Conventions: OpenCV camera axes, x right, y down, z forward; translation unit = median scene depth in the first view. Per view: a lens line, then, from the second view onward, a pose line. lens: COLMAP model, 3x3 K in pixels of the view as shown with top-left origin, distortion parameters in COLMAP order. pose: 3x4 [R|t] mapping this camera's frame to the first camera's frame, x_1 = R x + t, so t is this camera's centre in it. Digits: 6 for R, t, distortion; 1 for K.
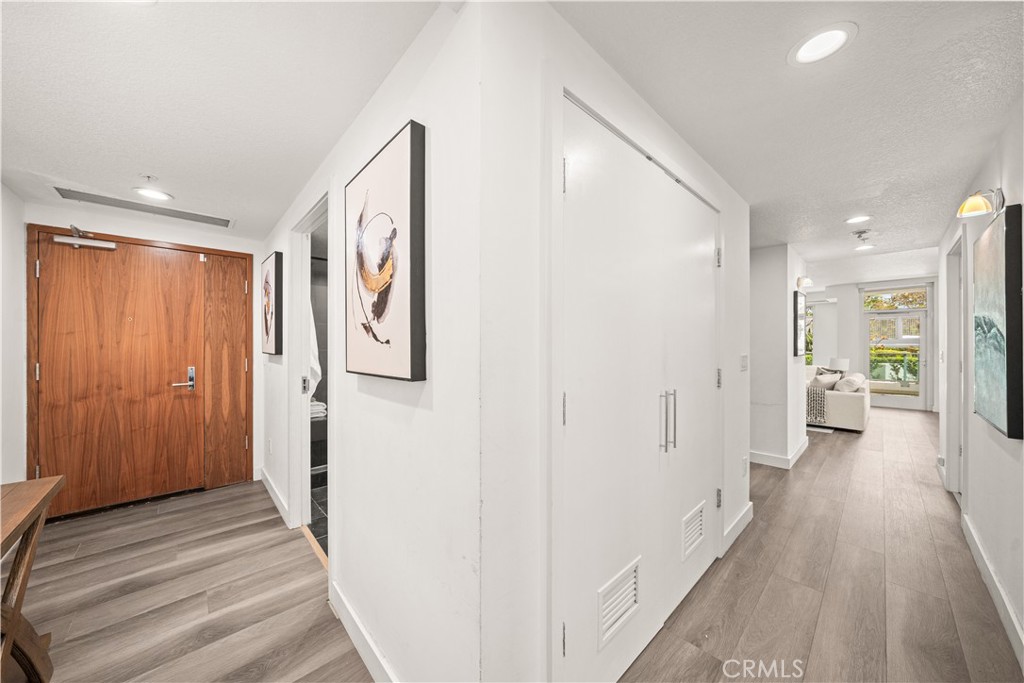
lens RADIAL K [[355.6, 0, 506.9], [0, 355.6, 343.1], [0, 0, 1]] dist [-0.002852, -0.000289]
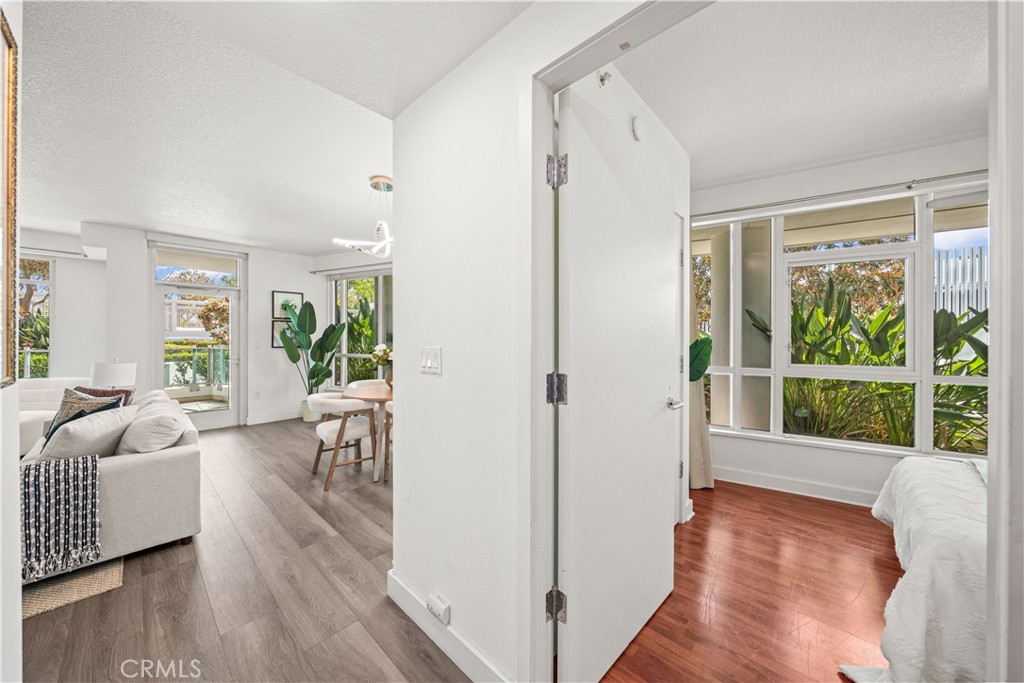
lens RADIAL K [[354.9, 0, 510.1], [0, 354.9, 337.8], [0, 0, 1]] dist [-0.001812, -0.000321]
pose [[-0.061892, 0.000578, 0.998083, 0.520774], [-0.004669, 0.999989, -0.000868, 0.006211], [-0.998072, -0.004714, -0.061889, 0.613068]]
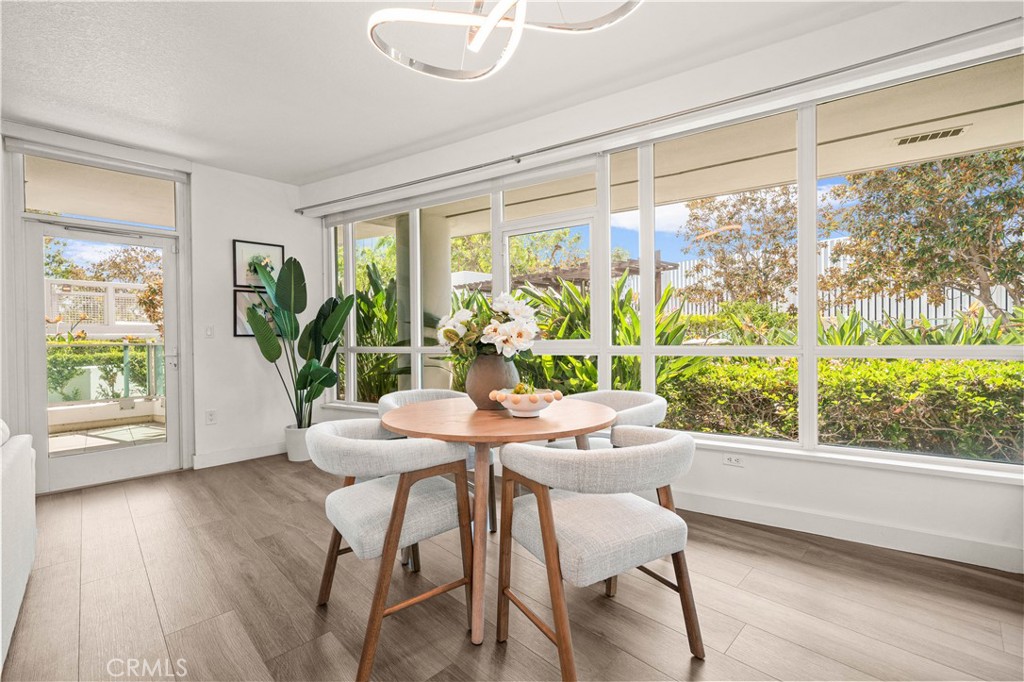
lens RADIAL K [[430.2, 0, 505.3], [0, 430.2, 342.2], [0, 0, 1]] dist [-0.000595, 0.000201]
pose [[-0.014174, -0.008360, 0.999865, 0.838089], [0.009278, 0.999921, 0.008492, 0.043935], [-0.999856, 0.009398, -0.014095, 0.780322]]
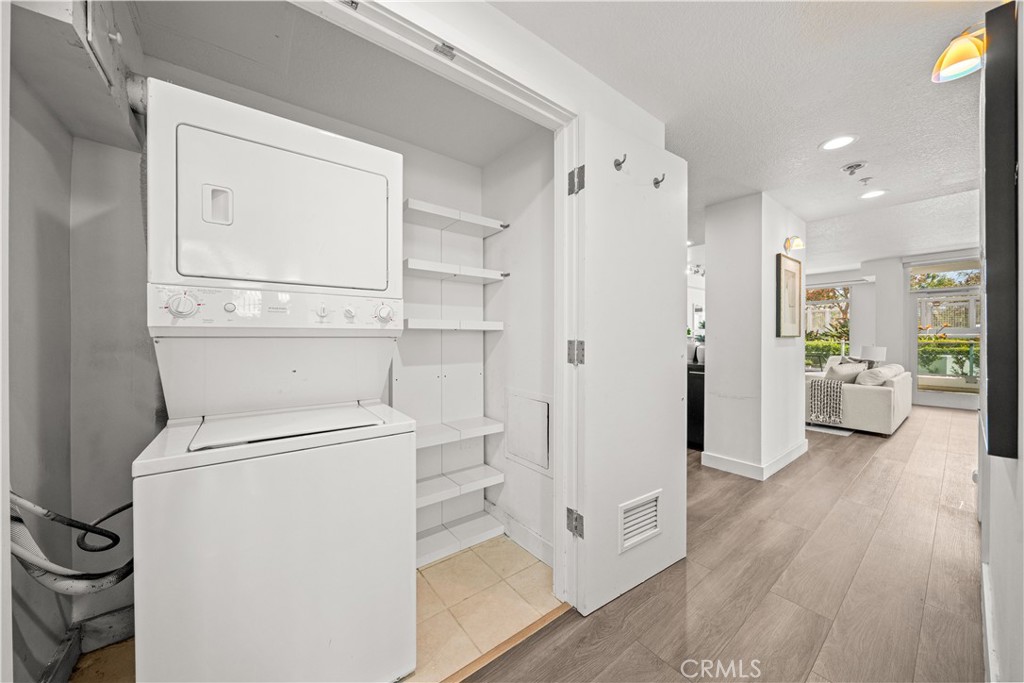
lens RADIAL K [[354.9, 0, 510.1], [0, 354.9, 337.8], [0, 0, 1]] dist [-0.001812, -0.000321]
pose [[0.995229, 0.001516, -0.097557, 0.219587], [-0.001199, 0.999994, 0.003308, 0.027141], [0.097561, -0.003176, 0.995224, 0.117891]]
